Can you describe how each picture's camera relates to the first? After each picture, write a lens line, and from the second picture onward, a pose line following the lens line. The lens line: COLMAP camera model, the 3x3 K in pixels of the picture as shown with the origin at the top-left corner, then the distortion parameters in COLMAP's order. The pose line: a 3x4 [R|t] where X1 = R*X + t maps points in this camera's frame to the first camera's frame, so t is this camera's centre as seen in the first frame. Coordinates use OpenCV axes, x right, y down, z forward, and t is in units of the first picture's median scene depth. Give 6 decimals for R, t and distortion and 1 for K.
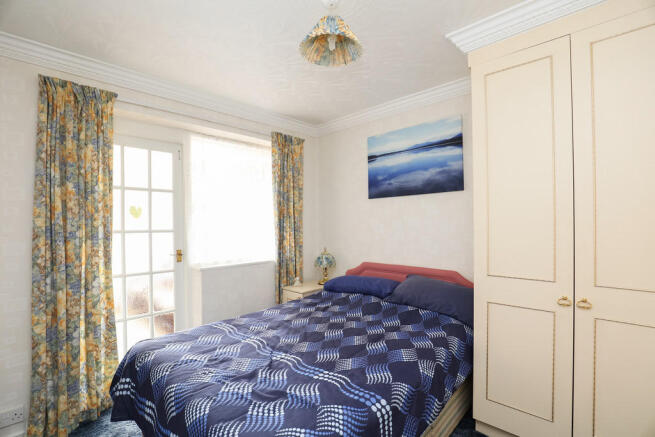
lens RADIAL K [[302.7, 0, 328.6], [0, 302.7, 224.4], [0, 0, 1]] dist [-0.003458, -0.000011]
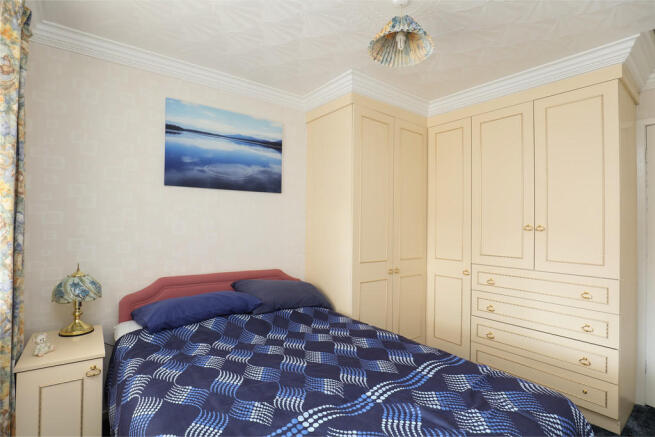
lens RADIAL K [[313.0, 0, 328.3], [0, 313.0, 218.8], [0, 0, 1]] dist [-0.017379, 0.000042]
pose [[0.176202, 0.030759, 0.983873, -0.595891], [-0.015935, 0.999470, -0.028393, 0.007905], [-0.984225, -0.010675, 0.176599, 0.603270]]
